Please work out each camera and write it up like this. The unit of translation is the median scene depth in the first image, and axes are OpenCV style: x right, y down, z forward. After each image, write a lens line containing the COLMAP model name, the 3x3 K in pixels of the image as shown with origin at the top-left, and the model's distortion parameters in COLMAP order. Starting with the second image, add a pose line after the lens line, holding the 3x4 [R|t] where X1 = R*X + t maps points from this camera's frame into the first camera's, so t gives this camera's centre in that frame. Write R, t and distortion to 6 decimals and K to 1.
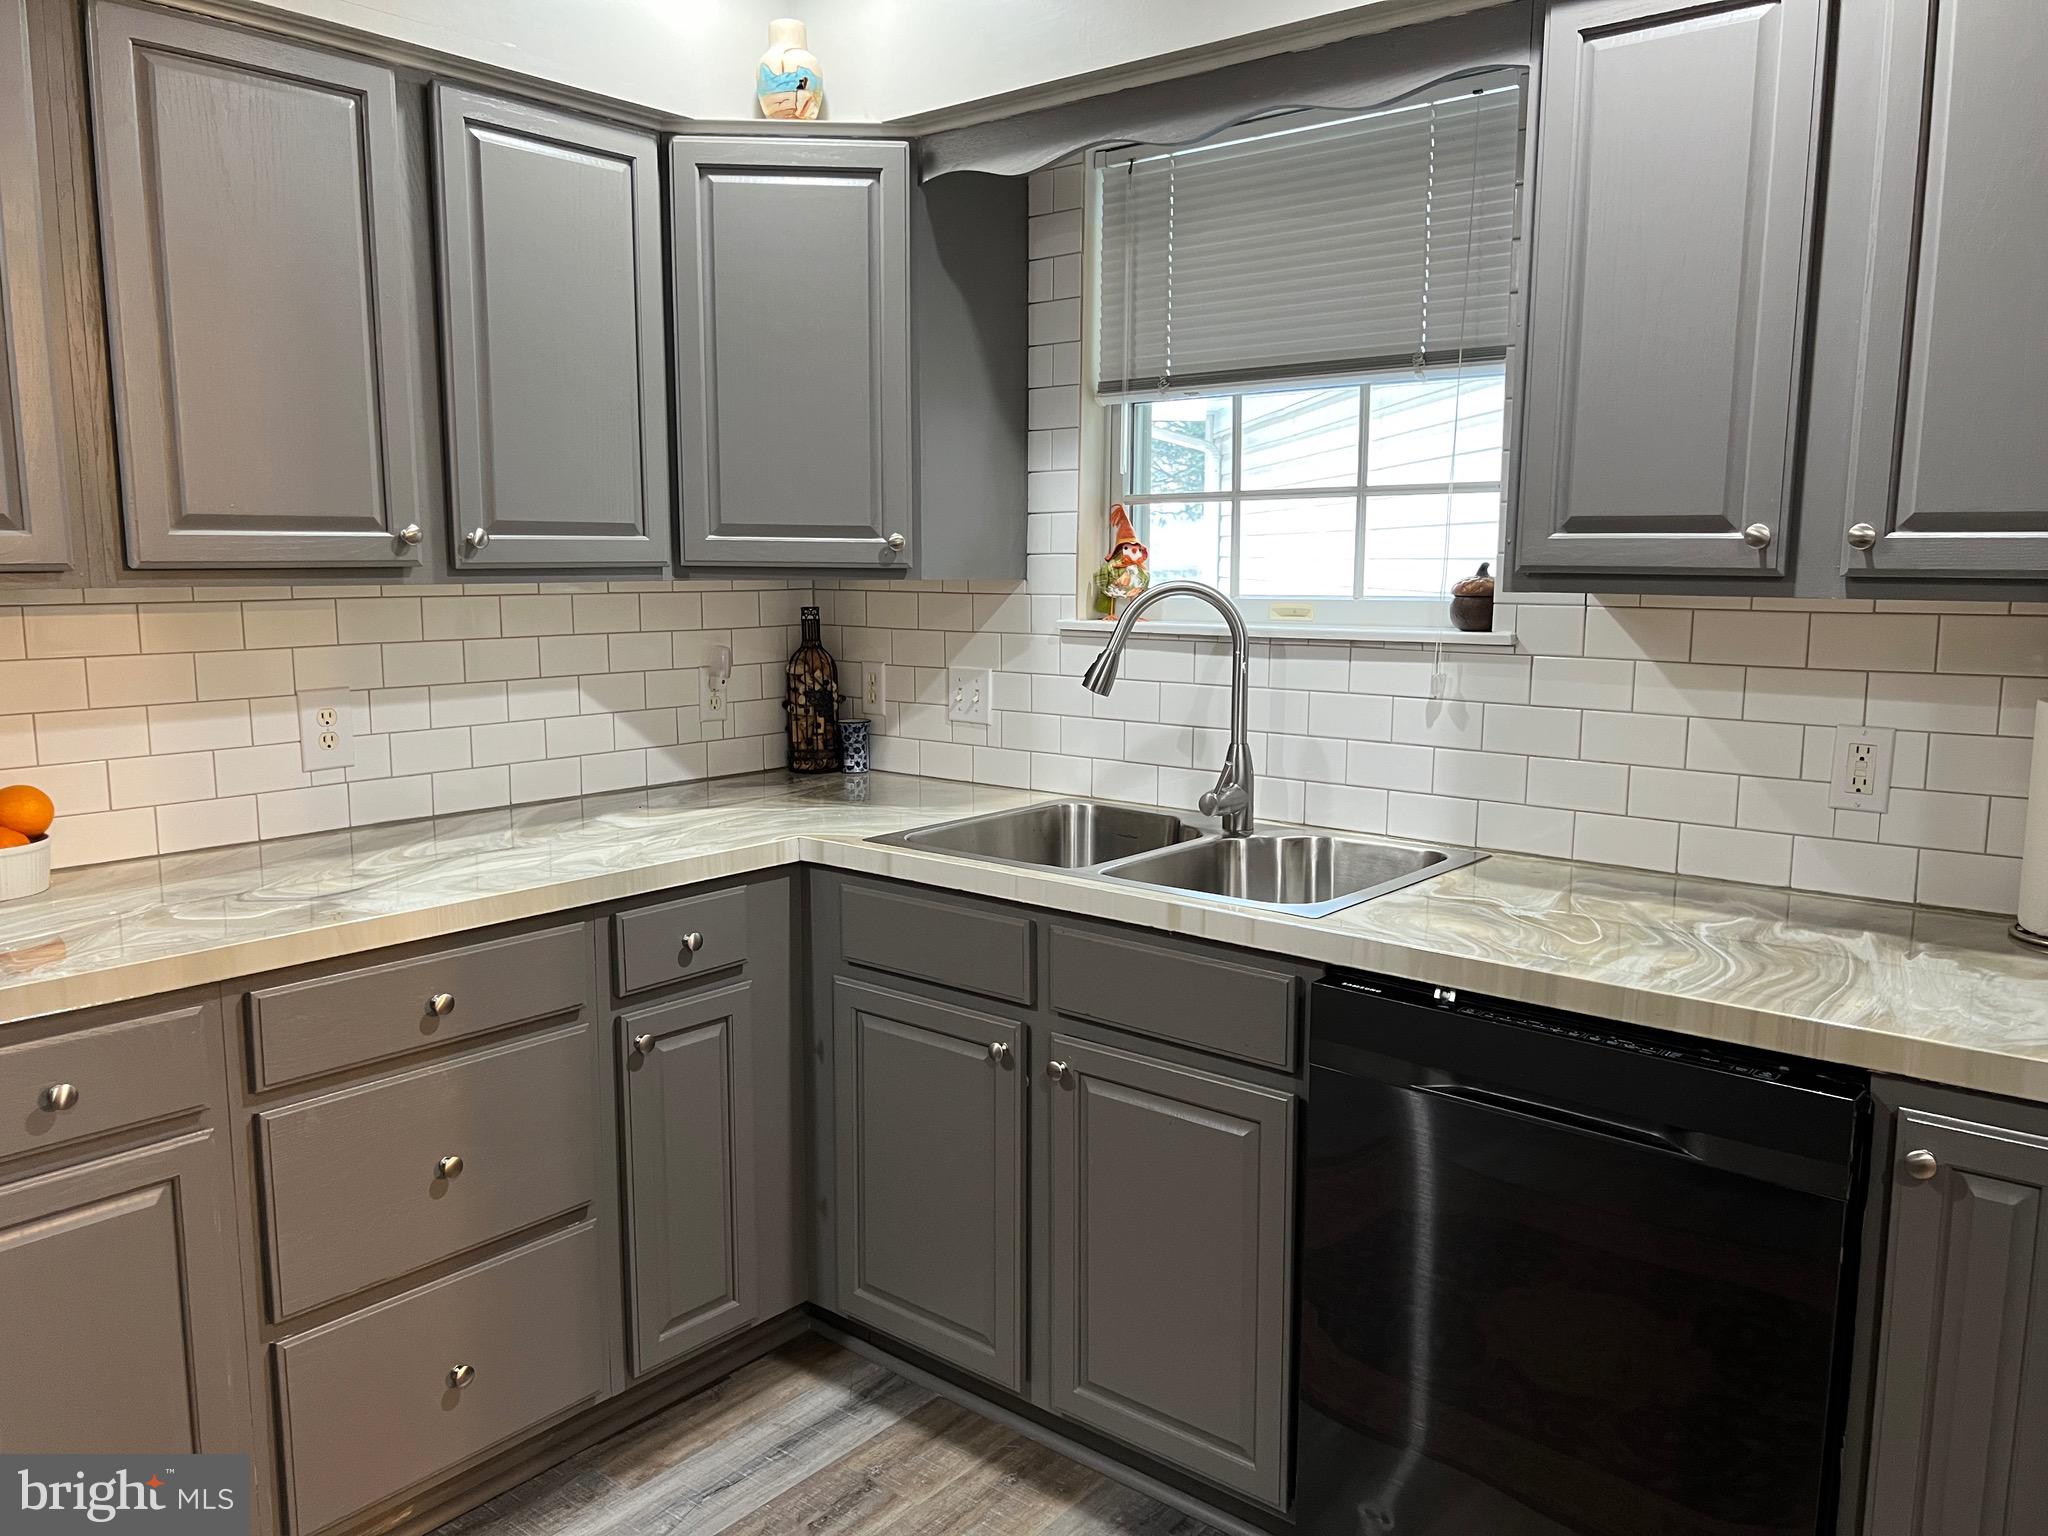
lens RADIAL K [[1537.8, 0, 1026.5], [0, 1537.8, 771.8], [0, 0, 1]] dist [0.047720, -0.038295]
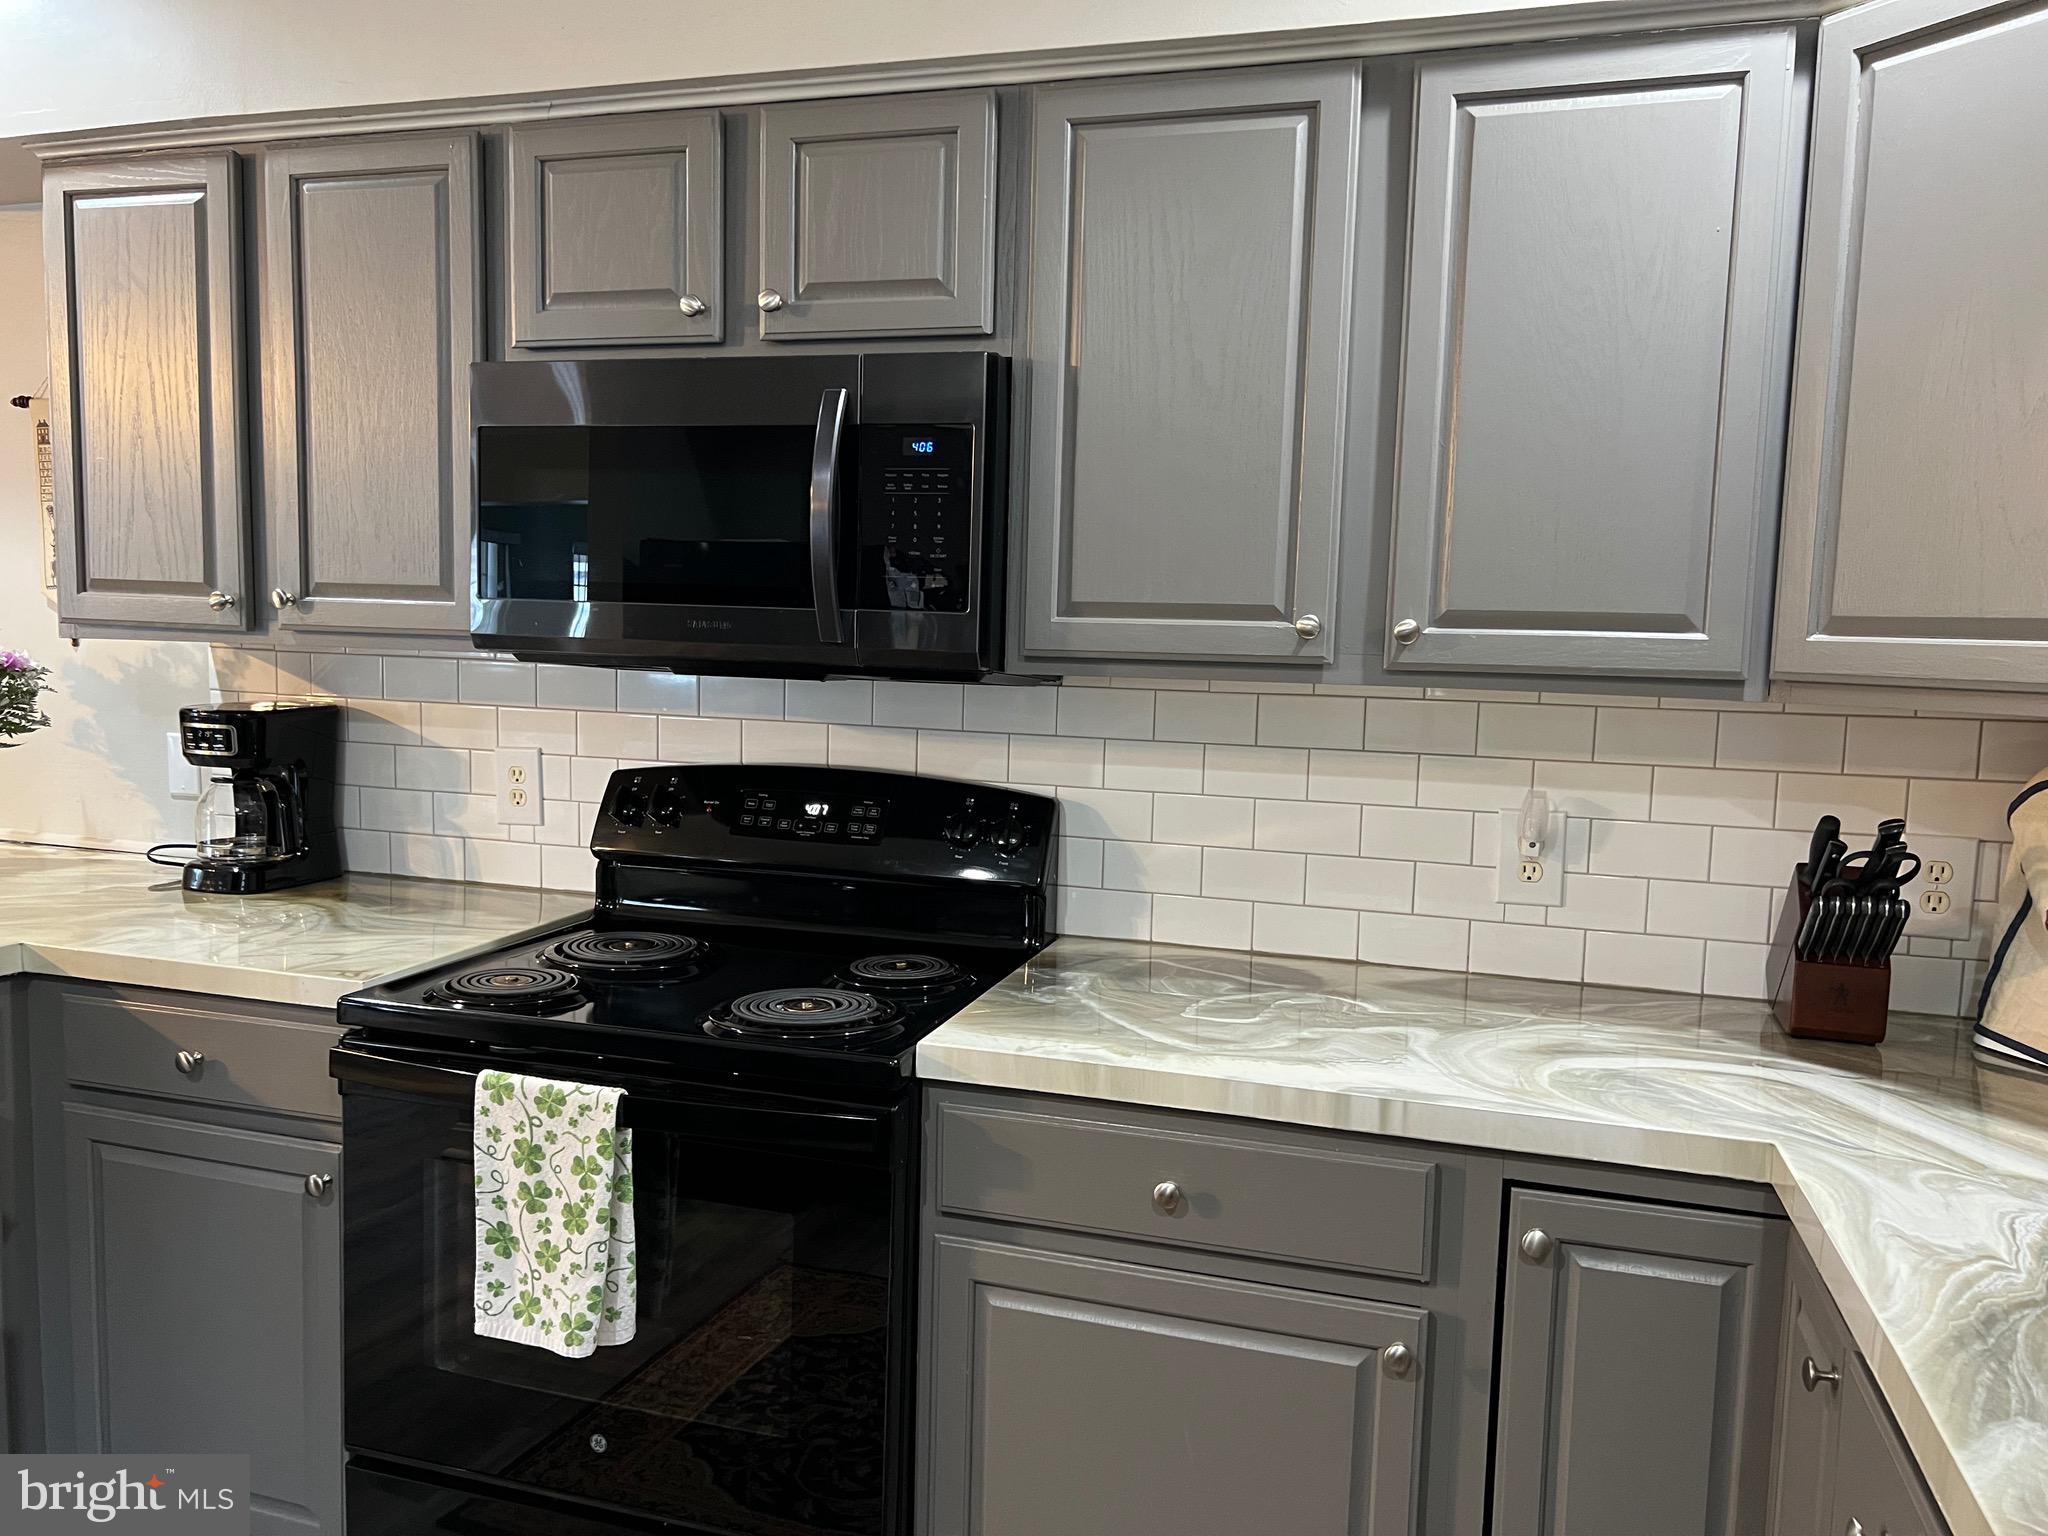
lens RADIAL K [[1537.8, 0, 1019.8], [0, 1537.8, 763.8], [0, 0, 1]] dist [0.047720, -0.038295]
pose [[0.351064, 0.090101, -0.932007, 0.286378], [-0.159787, 0.986524, 0.035184, -0.074629], [0.922617, 0.136571, 0.360730, 0.504225]]
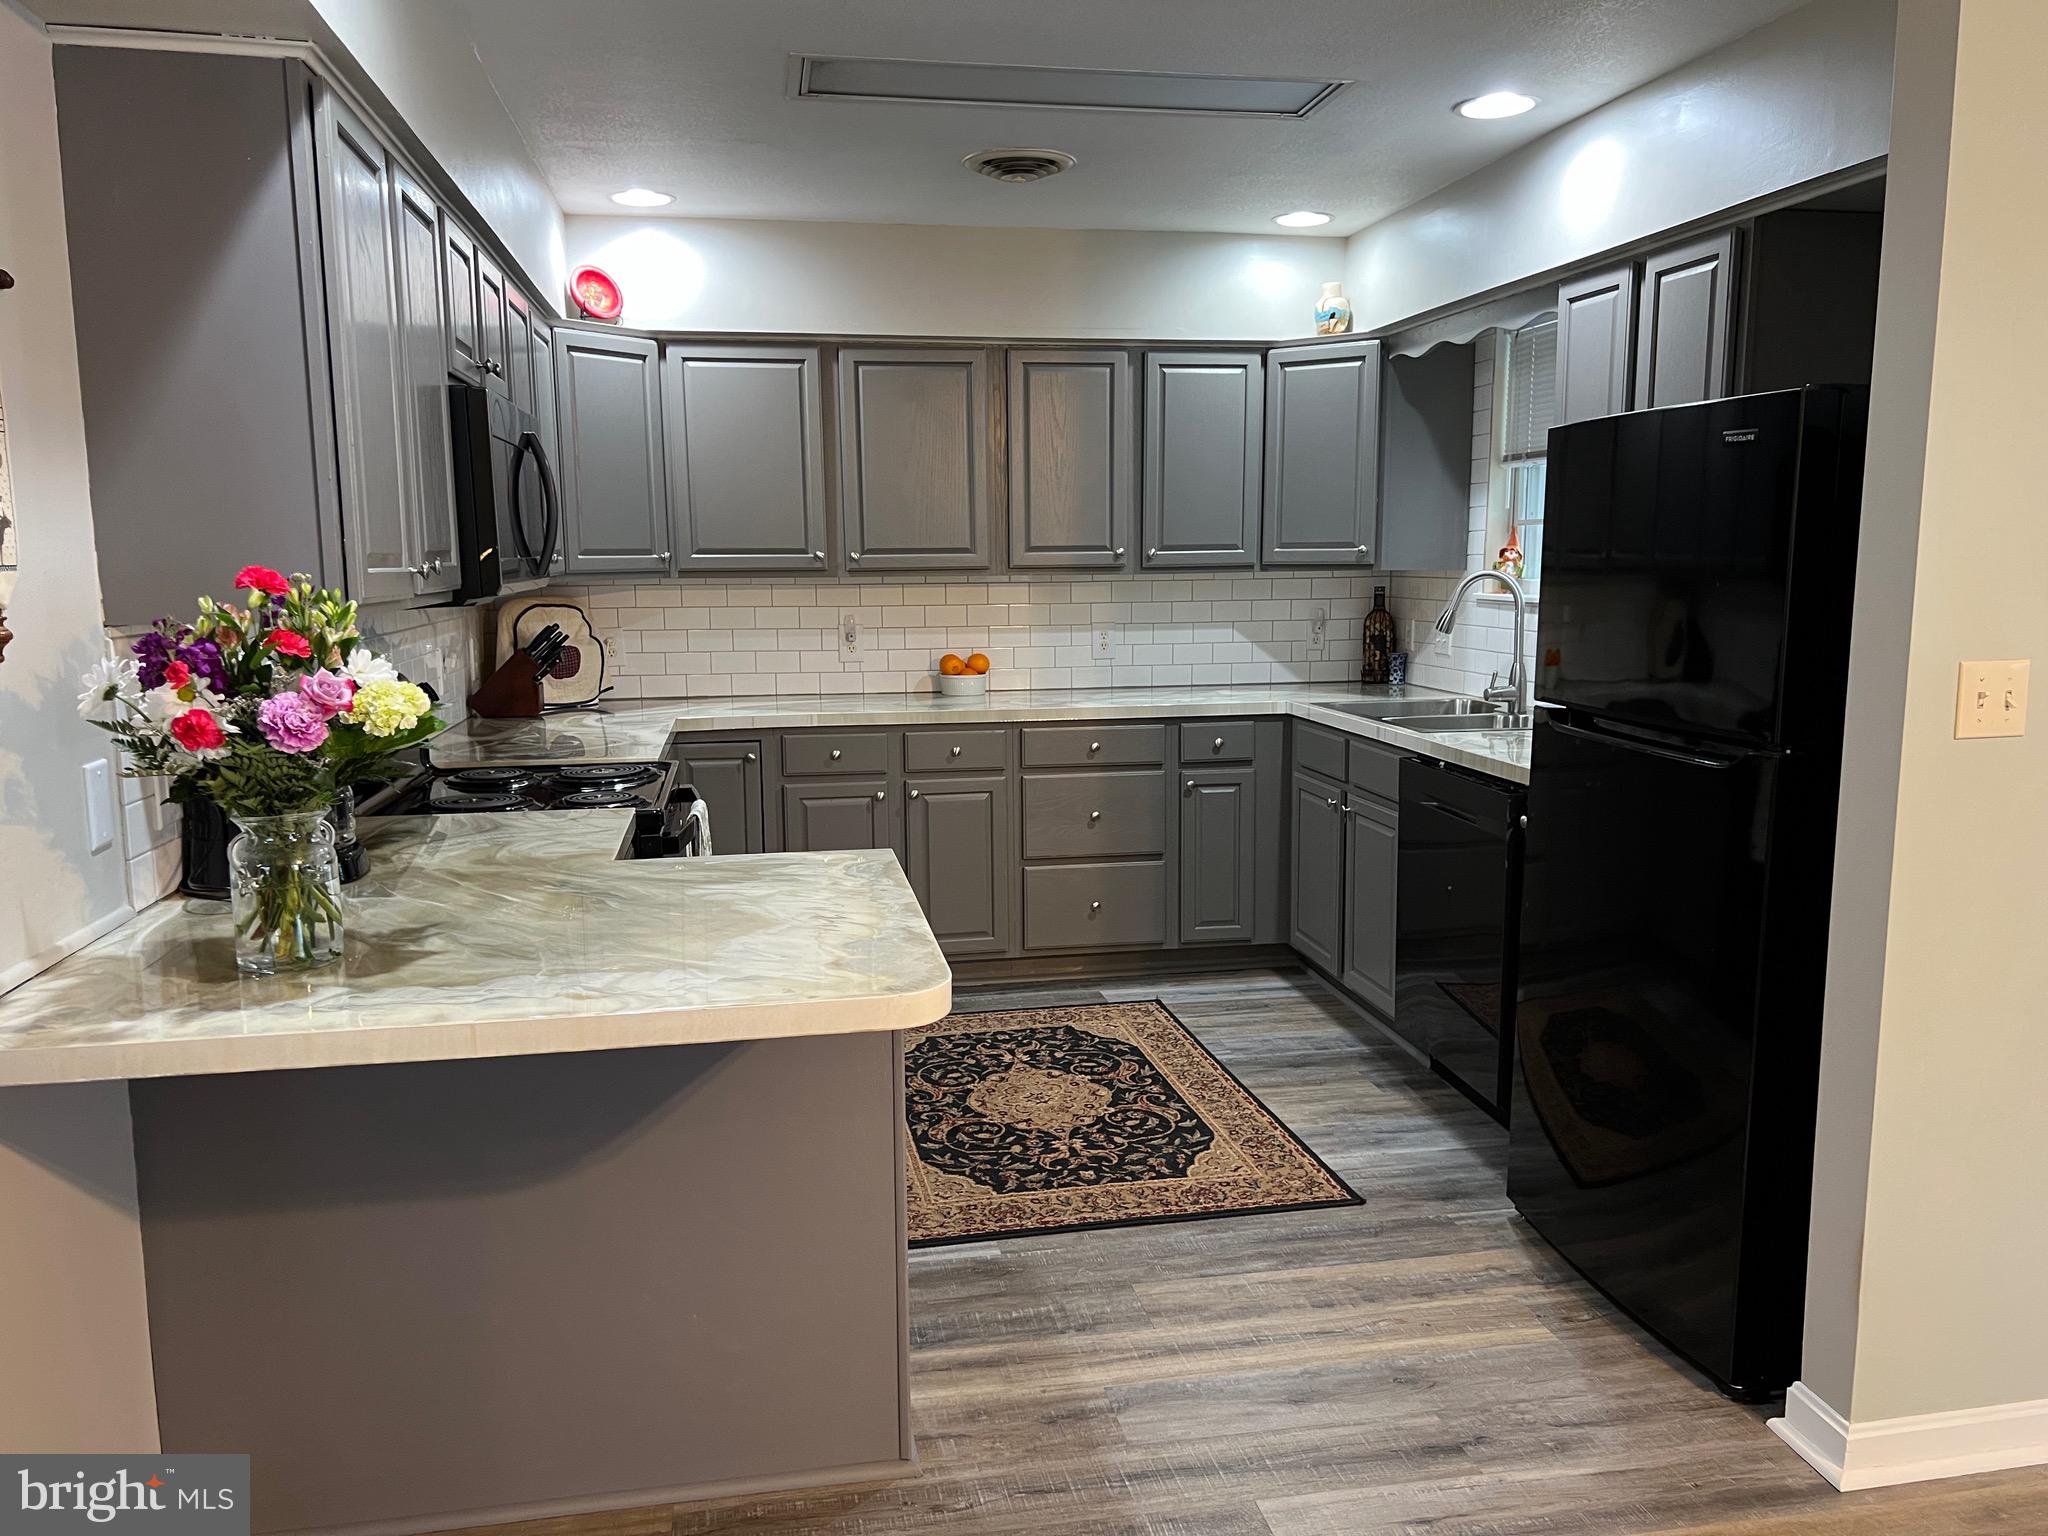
lens RADIAL K [[1537.8, 0, 1016.8], [0, 1537.8, 777.6], [0, 0, 1]] dist [0.047720, -0.038295]
pose [[0.762109, 0.084660, -0.641889, 0.859605], [-0.079742, 0.996140, 0.036705, 0.094245], [0.642519, 0.023212, 0.765918, -0.734235]]
